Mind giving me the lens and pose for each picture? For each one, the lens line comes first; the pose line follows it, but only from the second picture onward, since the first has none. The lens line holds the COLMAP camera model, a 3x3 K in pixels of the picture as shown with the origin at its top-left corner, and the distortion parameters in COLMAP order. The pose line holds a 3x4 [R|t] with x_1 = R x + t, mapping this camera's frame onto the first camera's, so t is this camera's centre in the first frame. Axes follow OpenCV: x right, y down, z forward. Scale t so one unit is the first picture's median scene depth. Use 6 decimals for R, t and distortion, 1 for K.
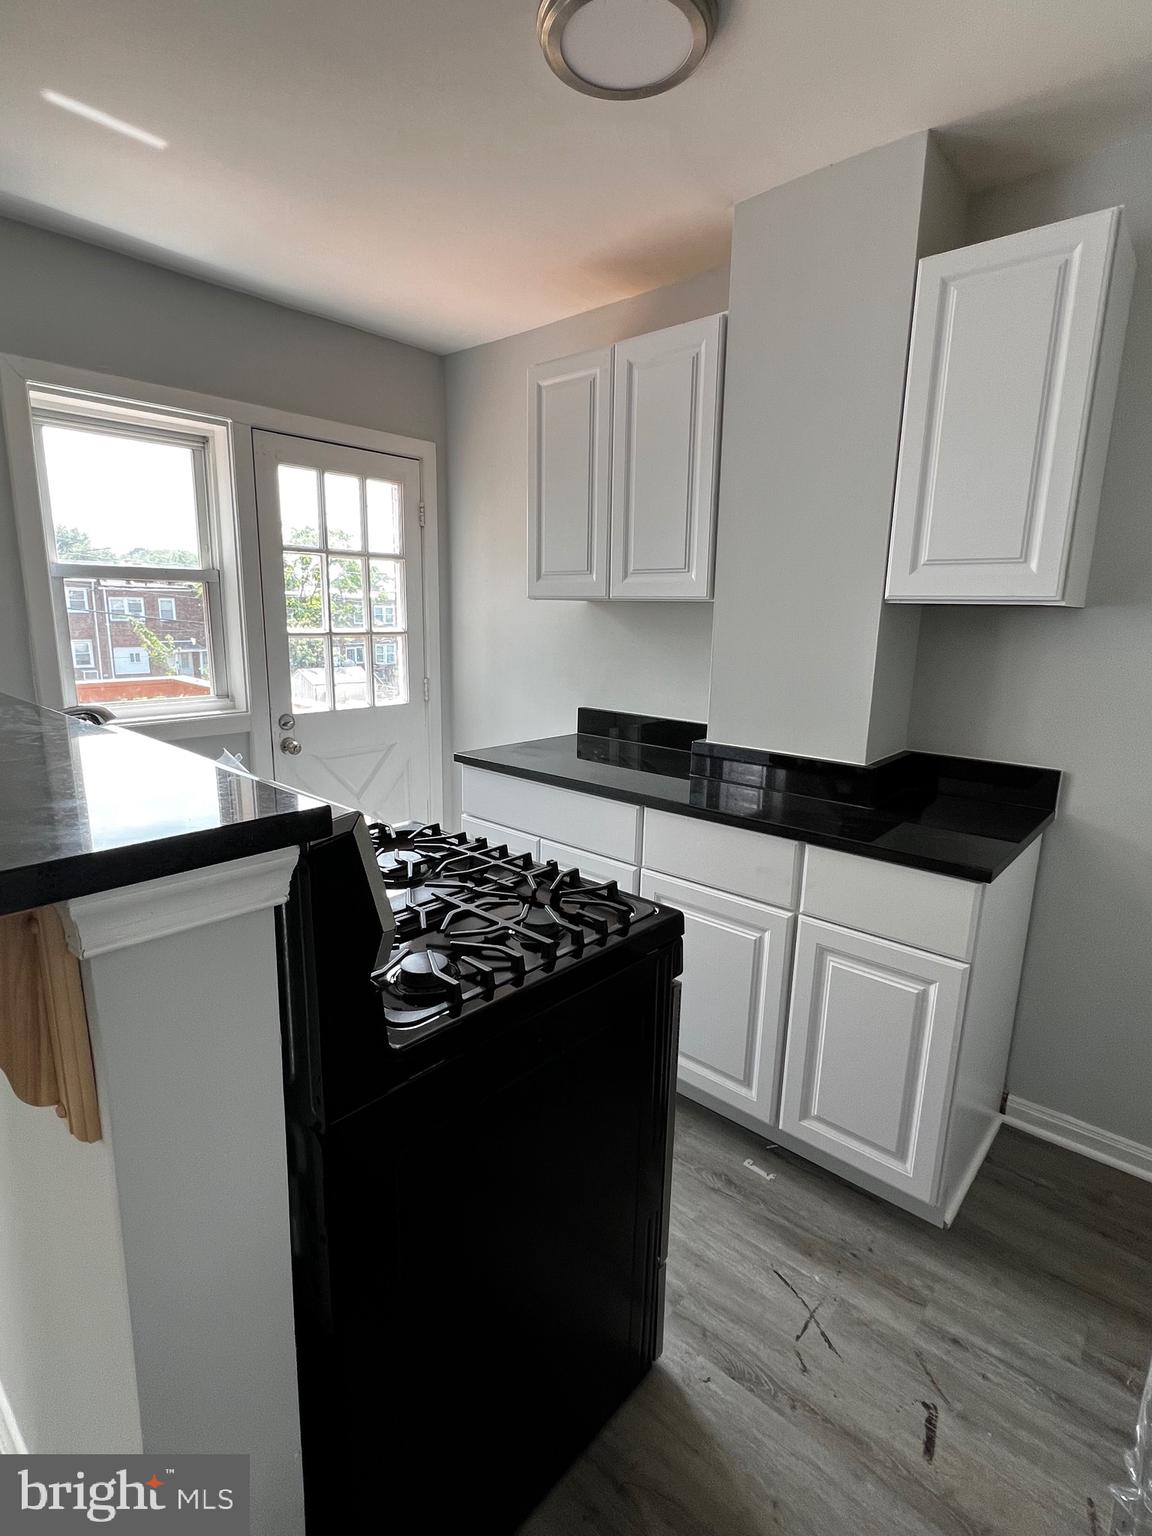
lens RADIAL K [[756.7, 0, 576.0], [0, 756.7, 768.0], [0, 0, 1]] dist [-0.002075, 0.000394]
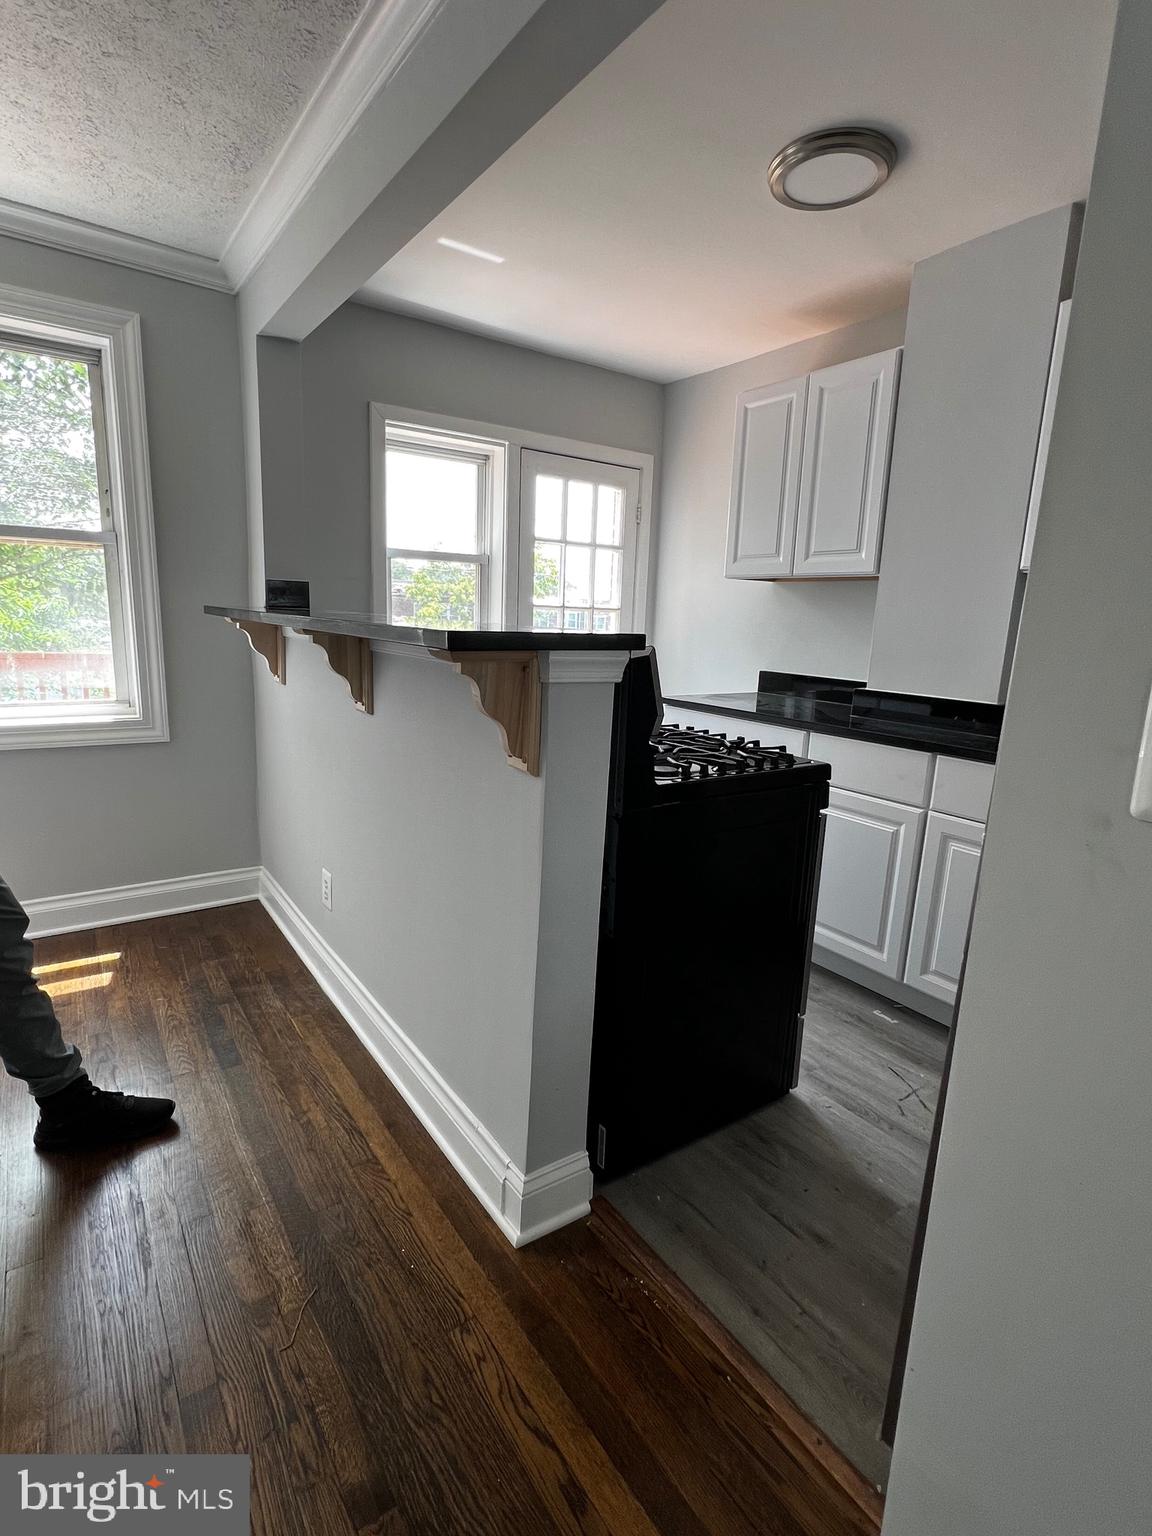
lens RADIAL K [[756.7, 0, 576.0], [0, 756.7, 768.0], [0, 0, 1]] dist [-0.002075, 0.000394]
pose [[0.973692, 0.063048, -0.218973, -0.011586], [-0.065439, 0.997850, -0.003678, 0.132460], [0.218270, 0.017910, 0.975724, -0.318284]]
